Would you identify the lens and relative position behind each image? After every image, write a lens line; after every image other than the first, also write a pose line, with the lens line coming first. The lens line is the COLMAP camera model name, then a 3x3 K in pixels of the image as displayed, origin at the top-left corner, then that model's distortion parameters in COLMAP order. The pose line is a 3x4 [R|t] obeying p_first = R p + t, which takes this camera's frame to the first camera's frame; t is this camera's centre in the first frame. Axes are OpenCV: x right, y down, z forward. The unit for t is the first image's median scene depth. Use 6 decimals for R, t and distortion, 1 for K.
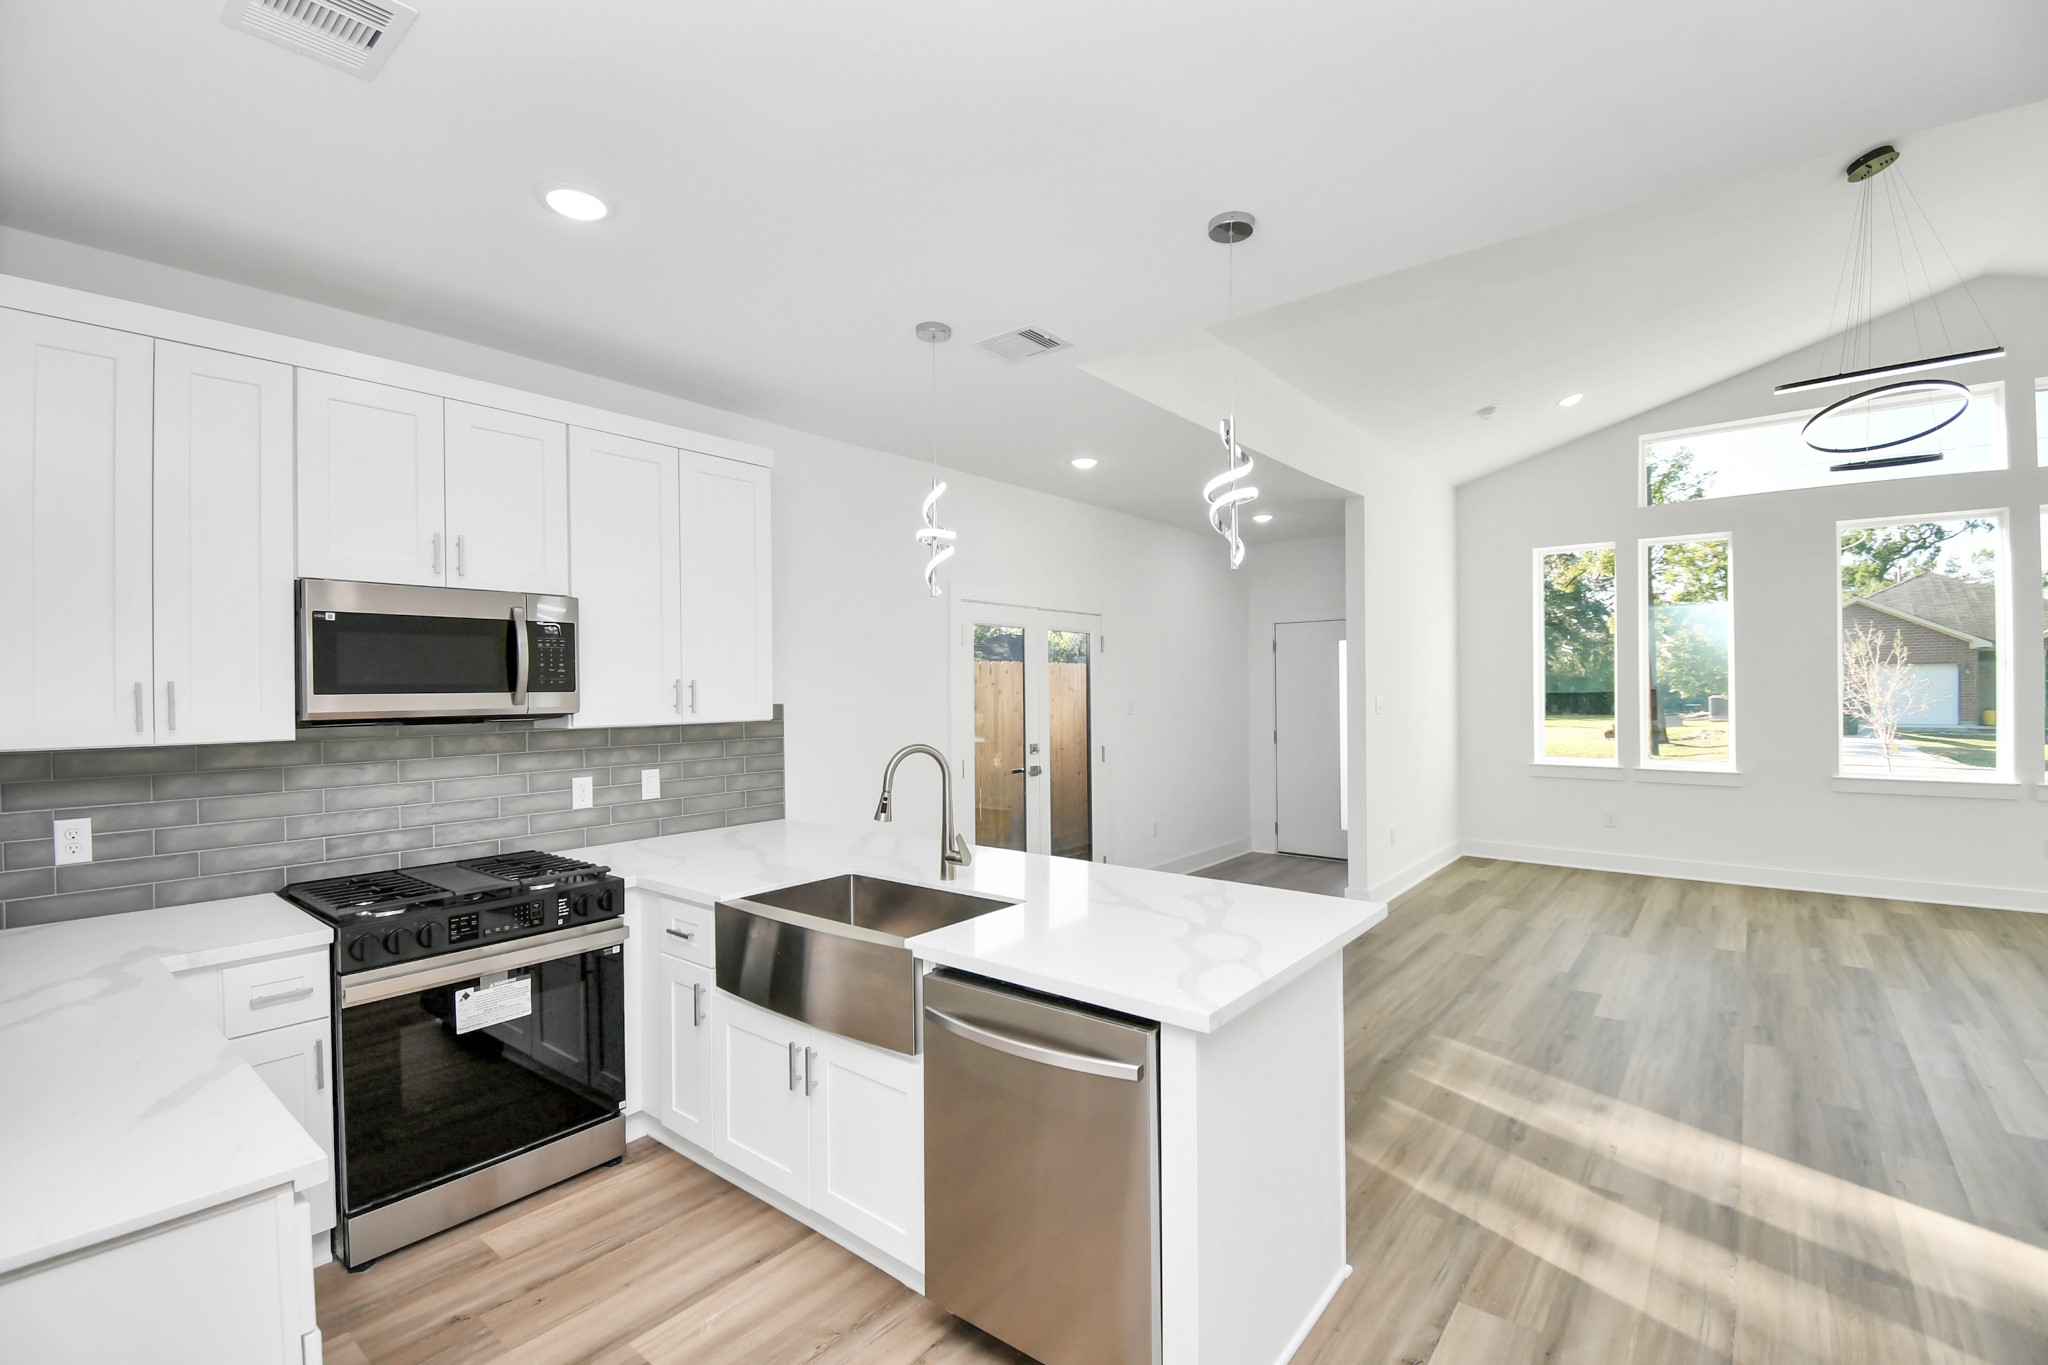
lens RADIAL K [[898.1, 0, 1015.7], [0, 898.1, 688.2], [0, 0, 1]] dist [0.024729, -0.029220]
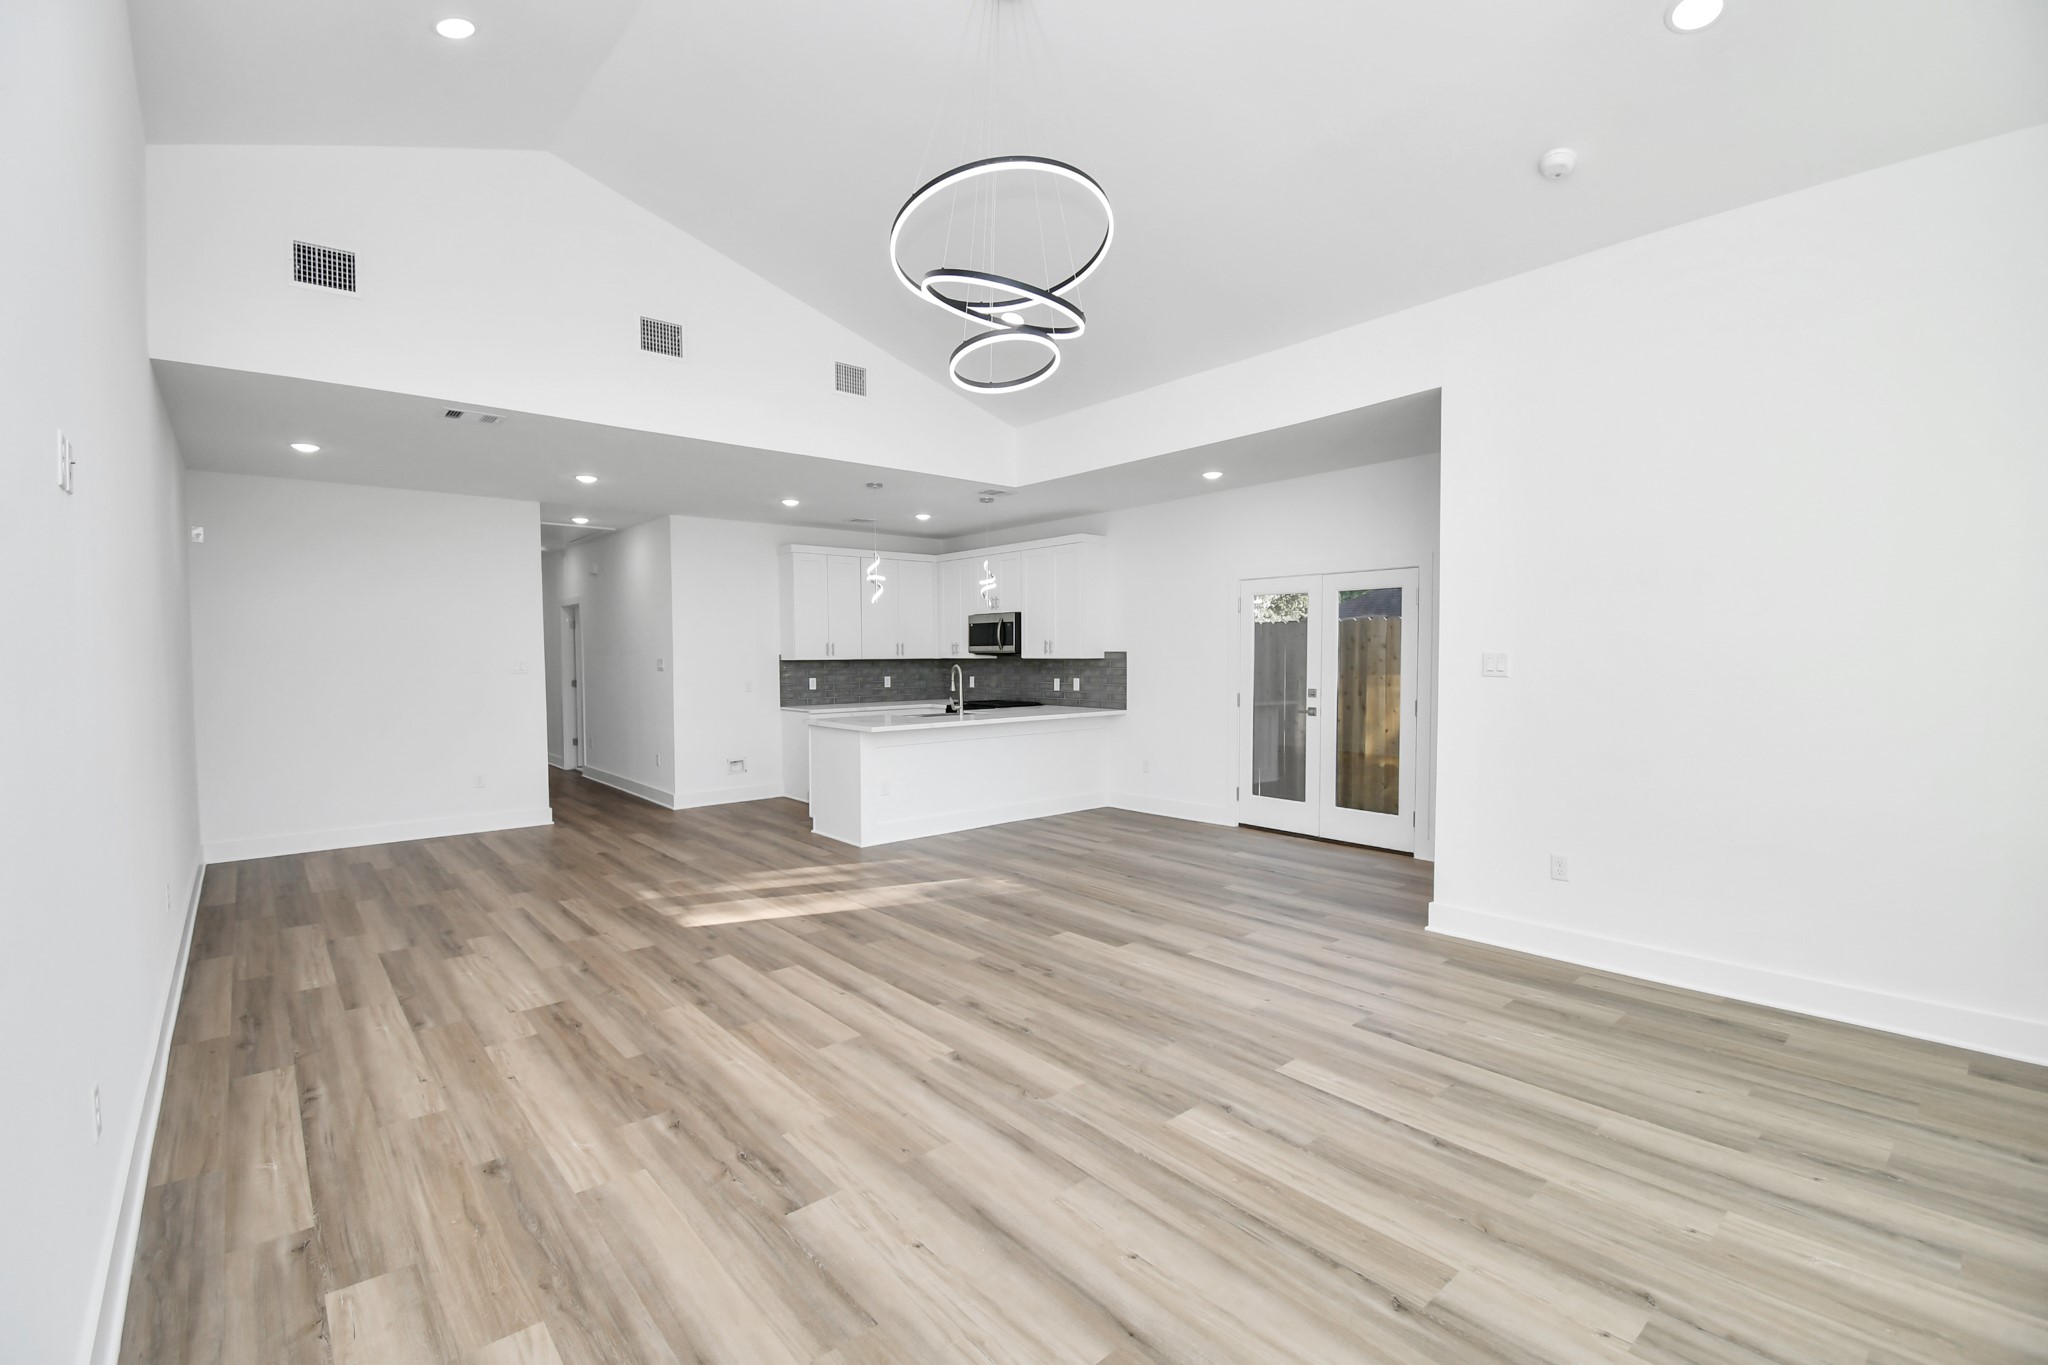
lens RADIAL K [[898.1, 0, 1015.7], [0, 898.1, 688.2], [0, 0, 1]] dist [0.024729, -0.029220]
pose [[-0.182875, 0.048045, -0.981962, 1.726918], [0.005423, 0.998839, 0.047861, 0.001995], [0.983121, 0.003427, -0.182923, 1.127342]]
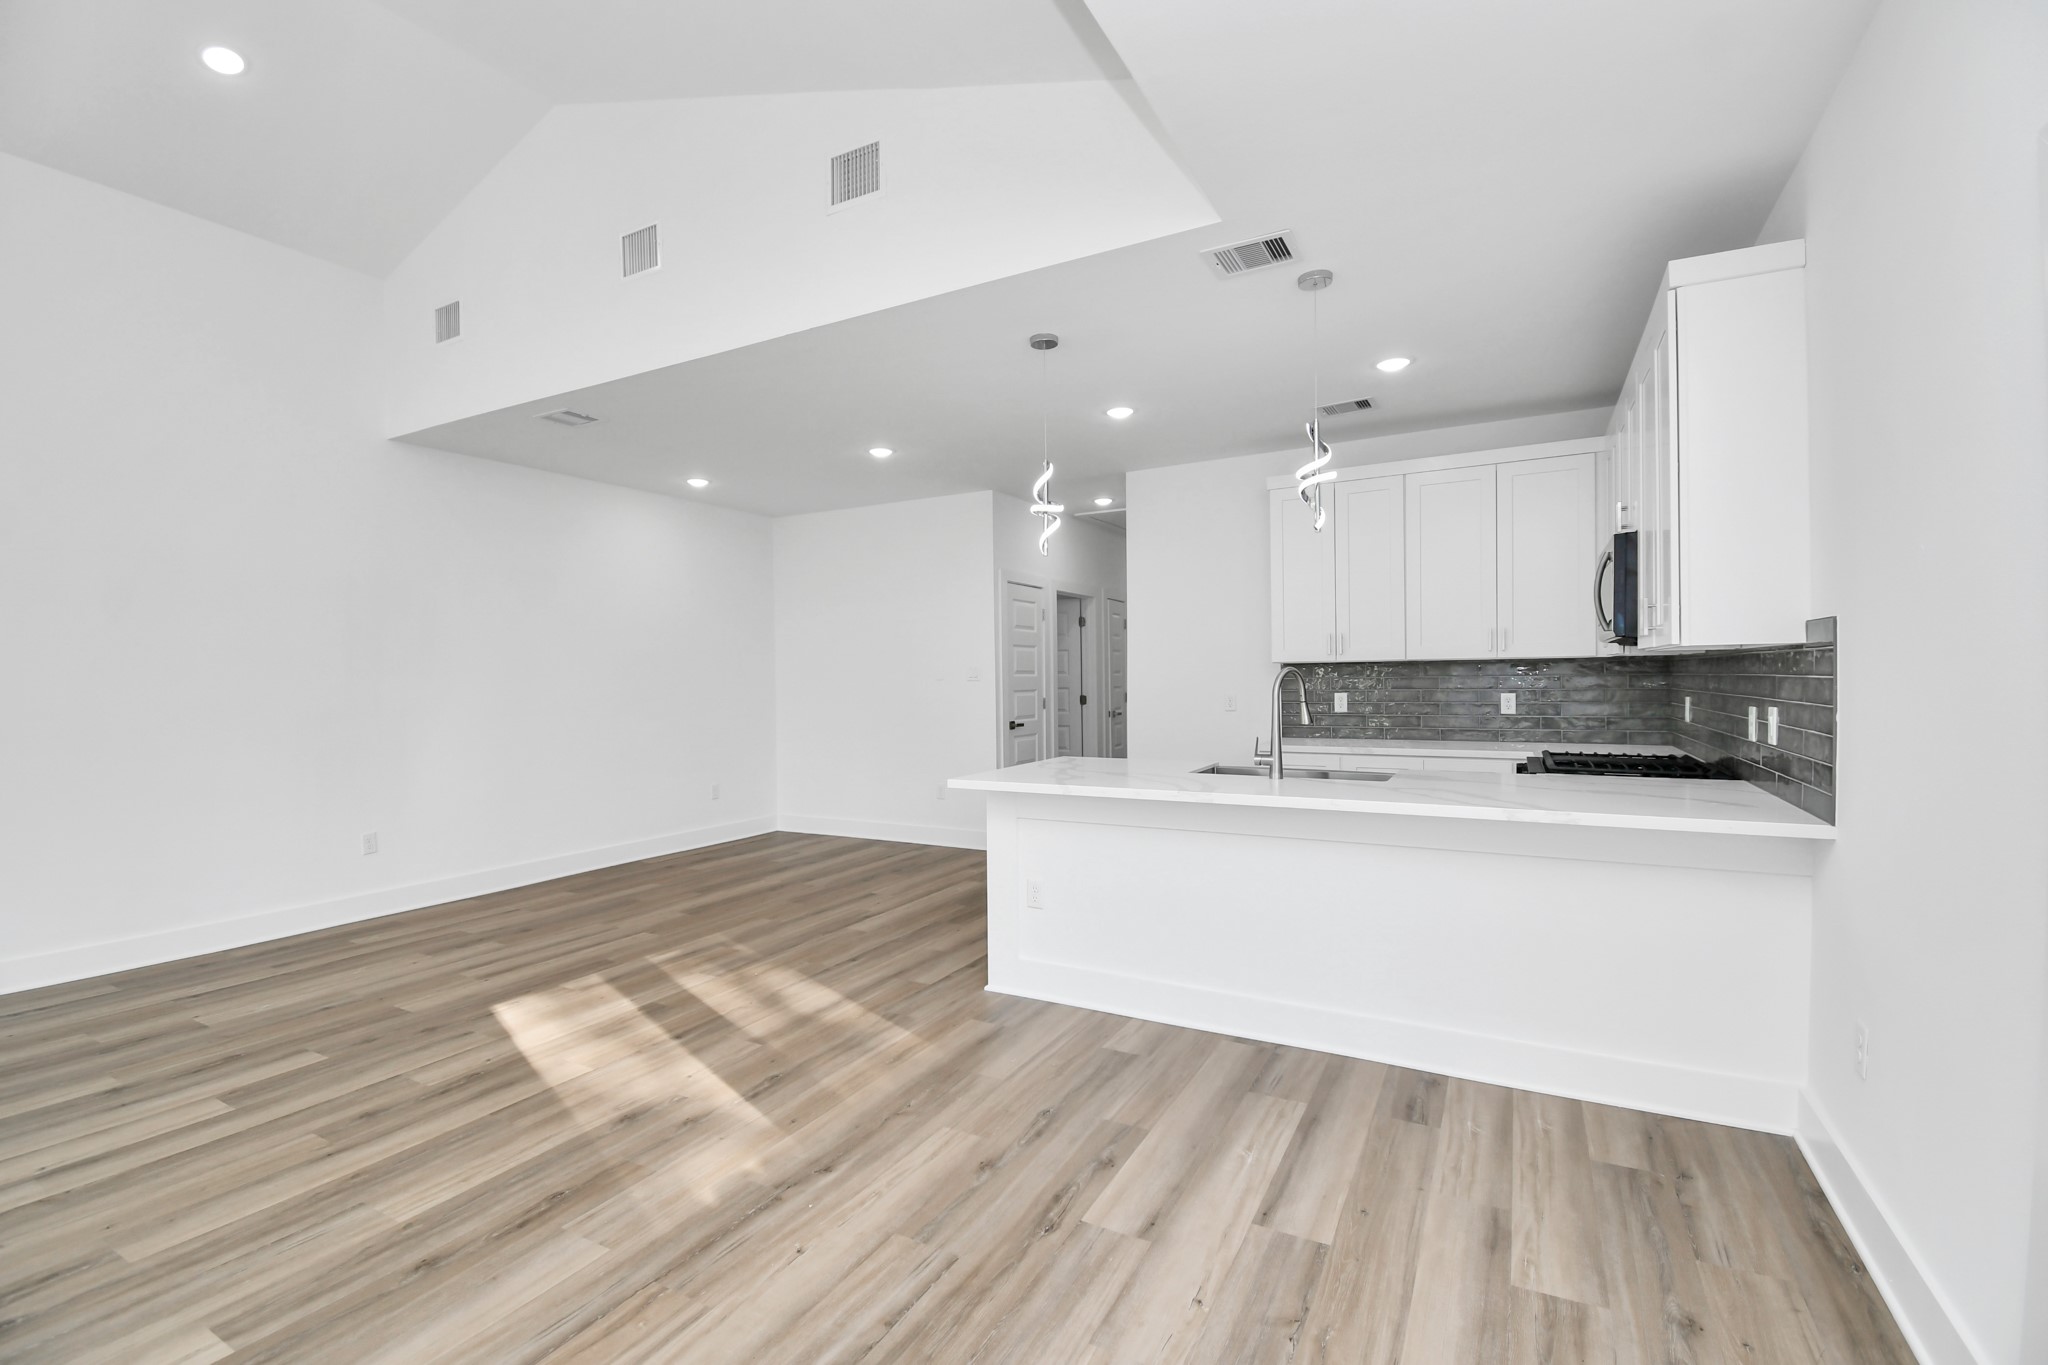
lens RADIAL K [[898.1, 0, 1015.7], [0, 898.1, 688.2], [0, 0, 1]] dist [0.024729, -0.029220]
pose [[-0.984252, 0.021845, -0.175413, 0.332542], [0.019206, 0.999676, 0.016728, 0.041818], [0.175722, 0.013096, -0.984353, 1.463187]]
